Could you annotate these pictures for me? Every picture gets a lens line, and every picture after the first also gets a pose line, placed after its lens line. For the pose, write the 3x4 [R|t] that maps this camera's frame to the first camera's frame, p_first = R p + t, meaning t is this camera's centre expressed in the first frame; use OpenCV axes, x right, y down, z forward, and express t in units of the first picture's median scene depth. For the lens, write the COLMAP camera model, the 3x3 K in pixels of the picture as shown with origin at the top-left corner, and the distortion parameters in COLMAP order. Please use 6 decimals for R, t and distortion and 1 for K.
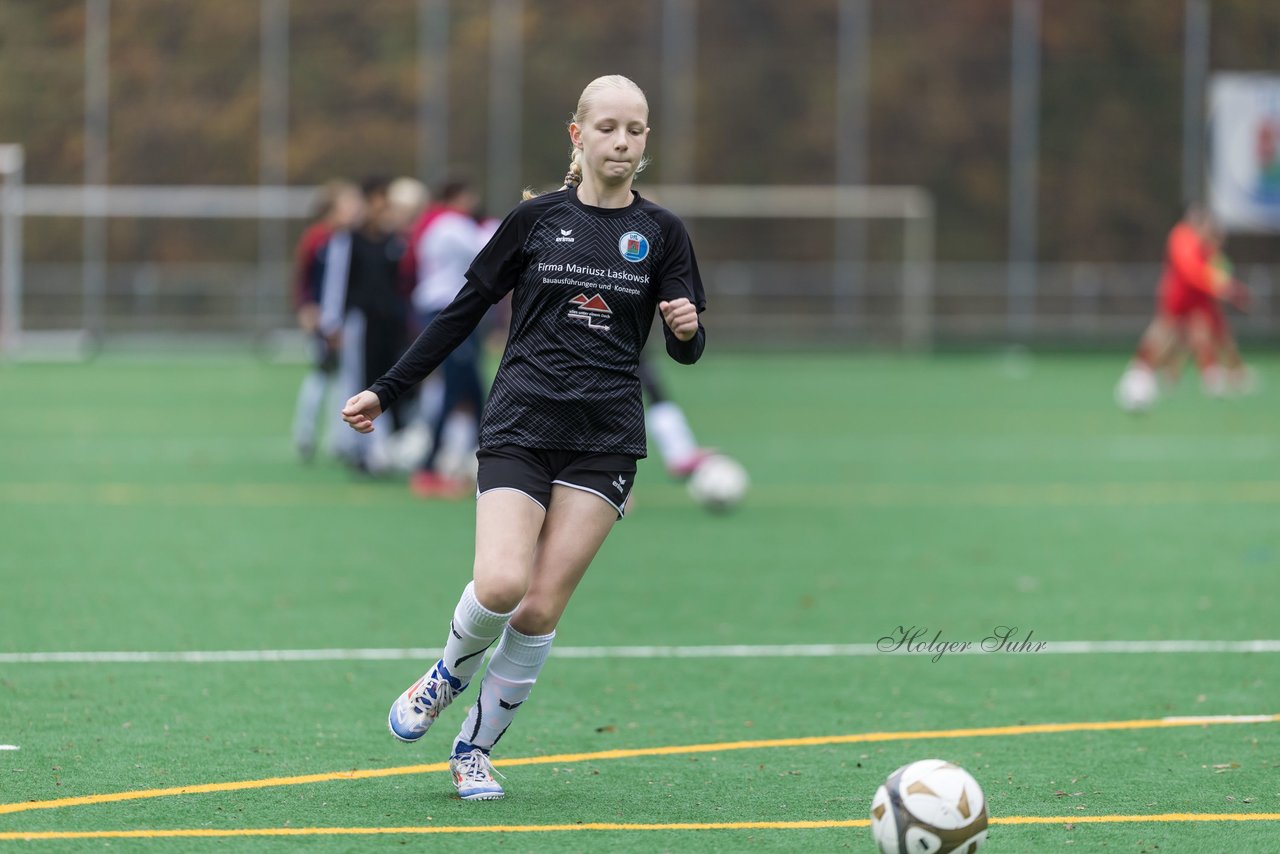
lens RADIAL K [[7460.9, 0, 678.3], [0, 7460.9, 426.6], [0, 0, 1]] dist [0.184145, -12.081329]
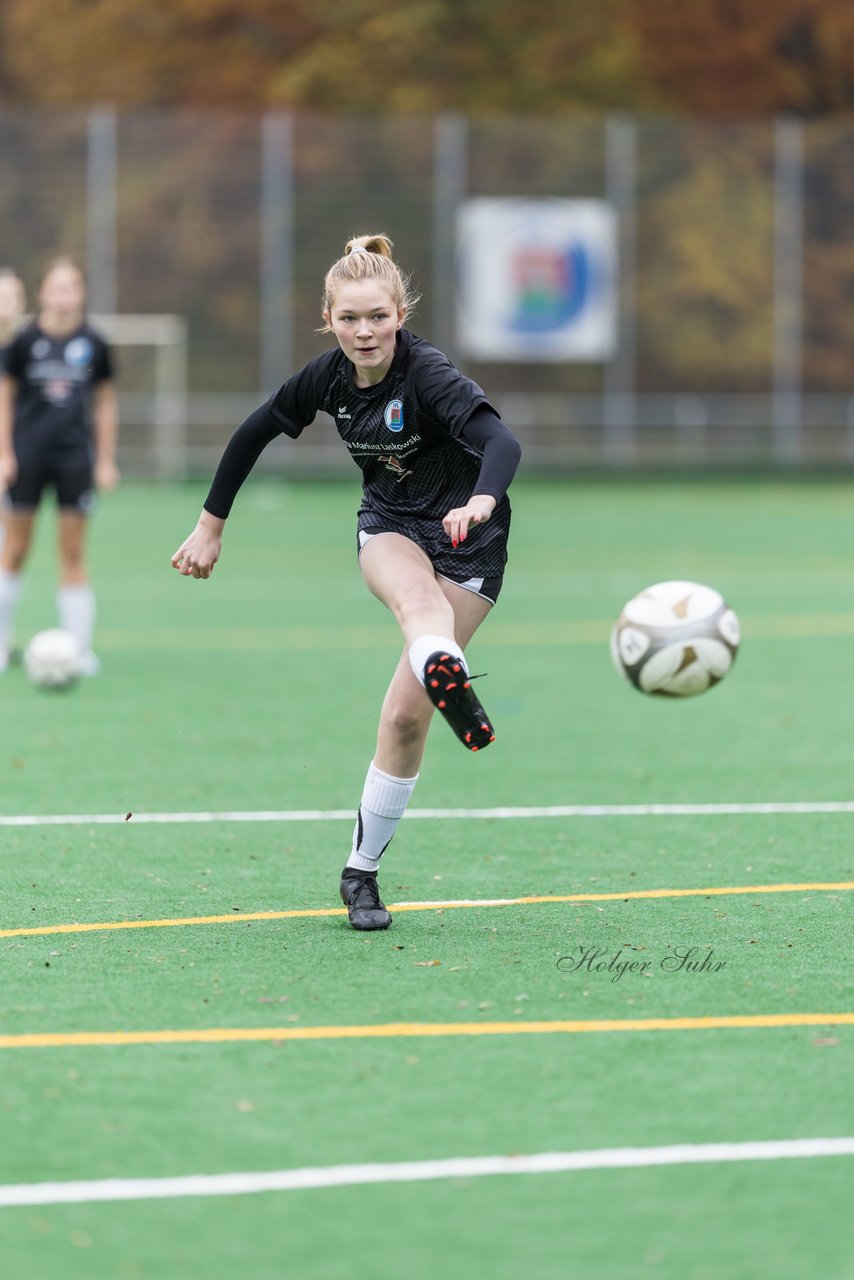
lens RADIAL K [[5676.2, 0, 389.2], [0, 5676.2, 833.0], [0, 0, 1]] dist [-0.099134, 1.289079]
pose [[0.998876, -0.007180, 0.046848, 0.033165], [0.004517, 0.998380, 0.056717, -0.008253], [-0.047179, -0.056441, 0.997291, 0.325746]]
